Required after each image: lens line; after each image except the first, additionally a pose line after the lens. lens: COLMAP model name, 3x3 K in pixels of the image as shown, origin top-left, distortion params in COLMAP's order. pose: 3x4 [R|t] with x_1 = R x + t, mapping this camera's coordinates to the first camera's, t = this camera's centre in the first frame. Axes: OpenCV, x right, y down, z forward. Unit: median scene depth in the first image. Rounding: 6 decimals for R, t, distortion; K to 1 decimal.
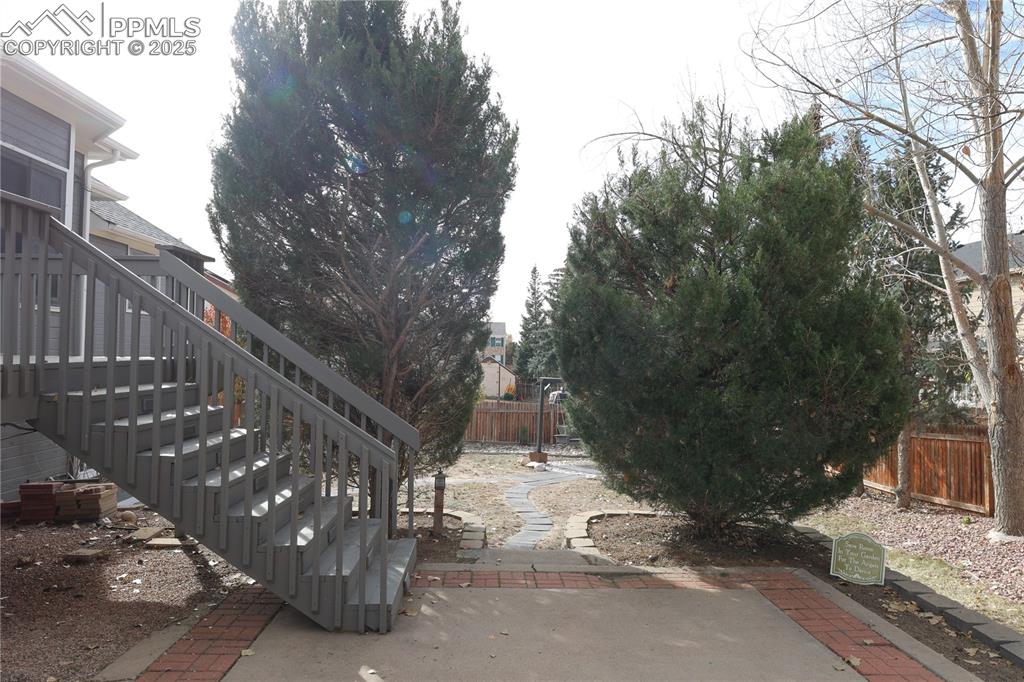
lens RADIAL K [[696.9, 0, 509.3], [0, 696.9, 339.6], [0, 0, 1]] dist [-0.015092, 0.008126]
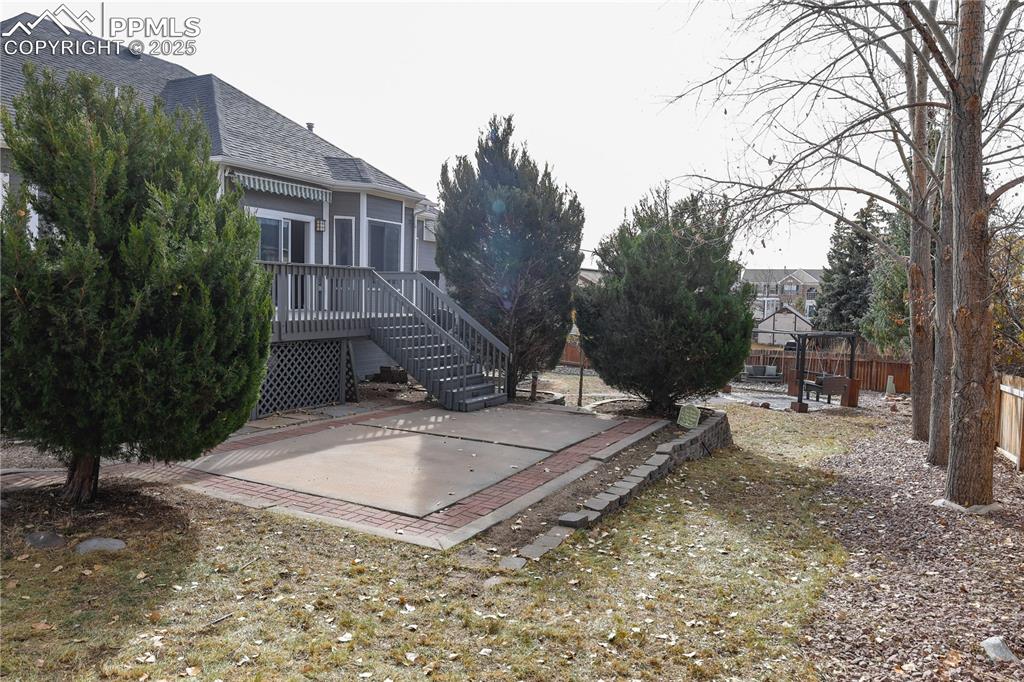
lens RADIAL K [[696.9, 0, 512.0], [0, 696.9, 341.0], [0, 0, 1]] dist [-0.015092, 0.008126]
pose [[0.878306, 0.036959, -0.476668, 0.340352], [0.001326, 0.996815, 0.079732, -0.027144], [0.478097, -0.070661, 0.875460, -0.357058]]
